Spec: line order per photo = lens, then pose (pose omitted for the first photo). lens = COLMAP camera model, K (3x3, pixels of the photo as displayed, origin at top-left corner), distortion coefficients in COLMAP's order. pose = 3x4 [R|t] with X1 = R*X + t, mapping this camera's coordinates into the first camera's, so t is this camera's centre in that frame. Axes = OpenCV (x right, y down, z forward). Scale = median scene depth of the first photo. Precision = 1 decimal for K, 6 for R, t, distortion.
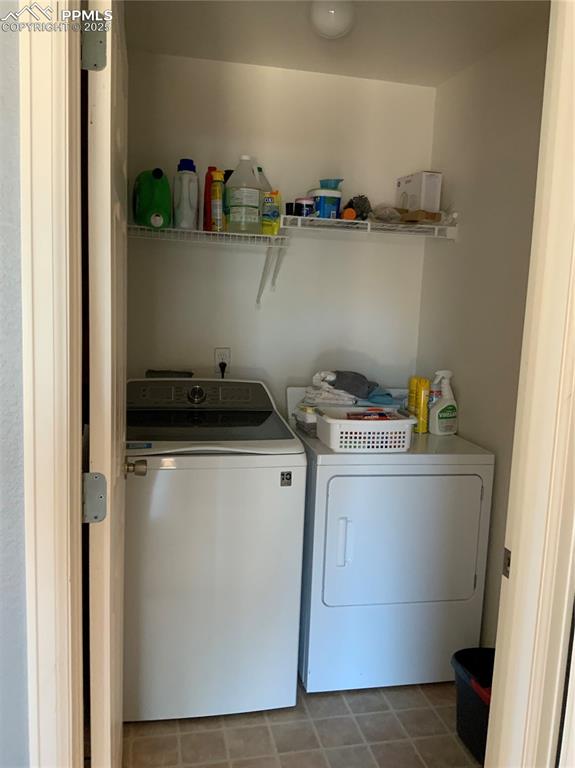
lens RADIAL K [[632.3, 0, 288.3], [0, 632.3, 384.3], [0, 0, 1]] dist [0.087781, -0.168191]
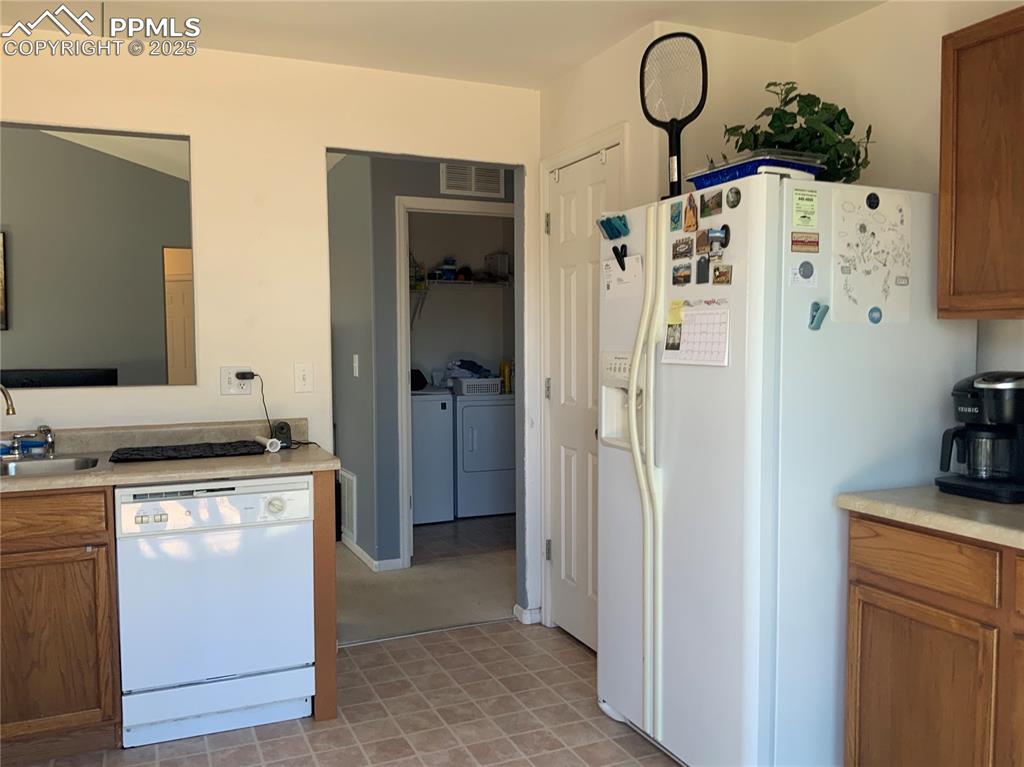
lens RADIAL K [[843.0, 0, 509.0], [0, 843.0, 381.1], [0, 0, 1]] dist [0.087781, -0.168191]
pose [[0.981192, -0.055844, 0.184779, -0.249251], [0.070896, 0.994594, -0.075878, 0.241202], [-0.179543, 0.087551, 0.979847, -1.476959]]
